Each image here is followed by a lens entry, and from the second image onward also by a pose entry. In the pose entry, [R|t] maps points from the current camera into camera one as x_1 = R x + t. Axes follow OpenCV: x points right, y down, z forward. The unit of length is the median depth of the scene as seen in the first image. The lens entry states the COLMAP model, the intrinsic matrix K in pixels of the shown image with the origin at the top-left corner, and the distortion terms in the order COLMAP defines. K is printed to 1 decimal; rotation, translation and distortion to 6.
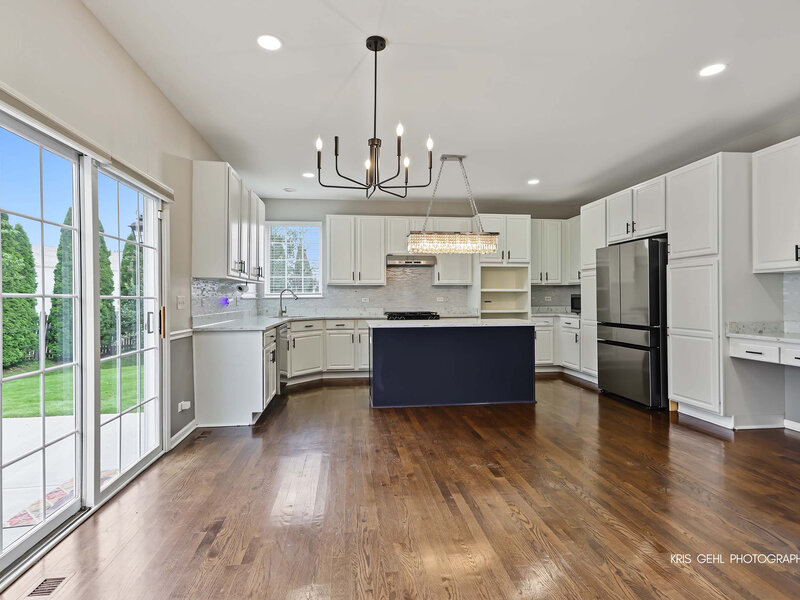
lens RADIAL K [[423.5, 0, 403.3], [0, 423.5, 296.5], [0, 0, 1]] dist [0.027552, 0.002695]
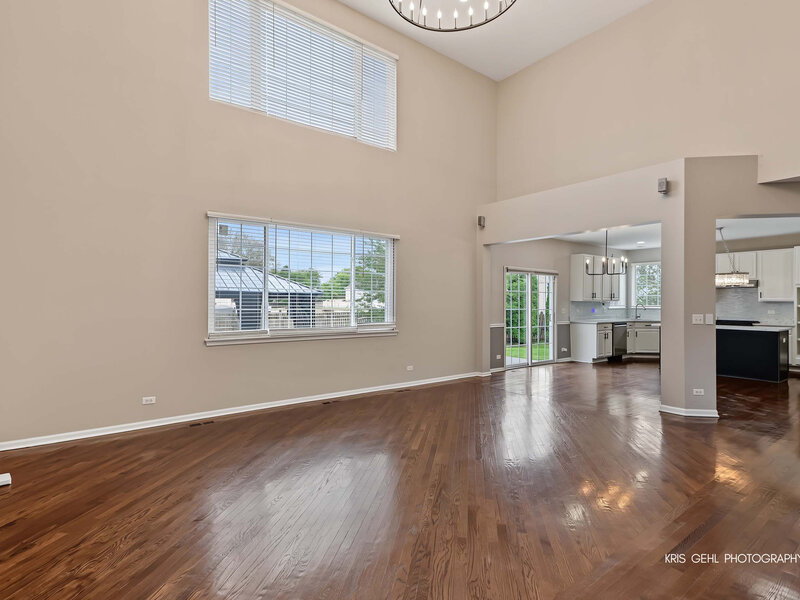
lens RADIAL K [[423.5, 0, 412.1], [0, 423.5, 296.1], [0, 0, 1]] dist [0.027552, 0.002695]
pose [[0.527924, -0.004198, -0.849281, 0.673763], [-0.003811, 0.999966, -0.007312, -0.029919], [0.849283, 0.007097, 0.527890, -0.656905]]
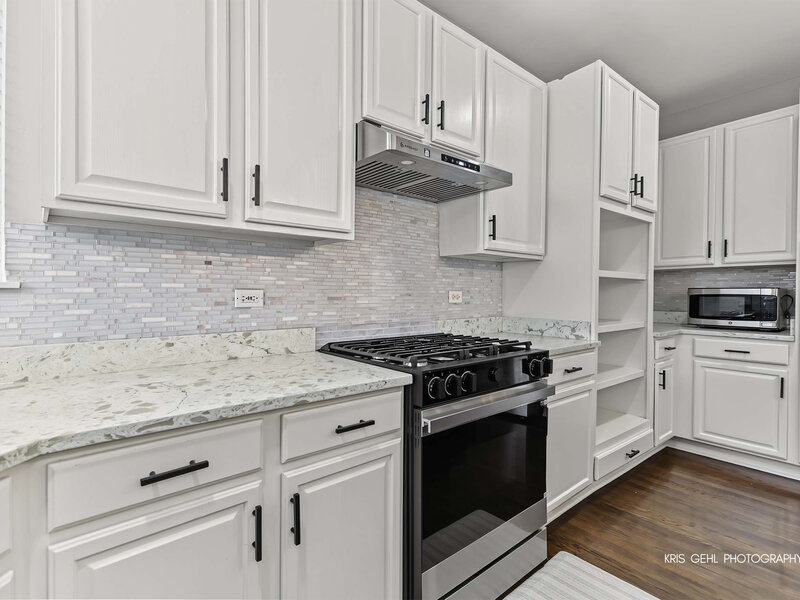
lens RADIAL K [[423.5, 0, 404.4], [0, 423.5, 297.5], [0, 0, 1]] dist [0.027552, 0.002695]
pose [[0.829842, 0.001380, 0.557996, -0.158999], [-0.011575, 0.999824, 0.014741, 0.002437], [-0.557878, -0.018691, 0.829713, 0.789965]]
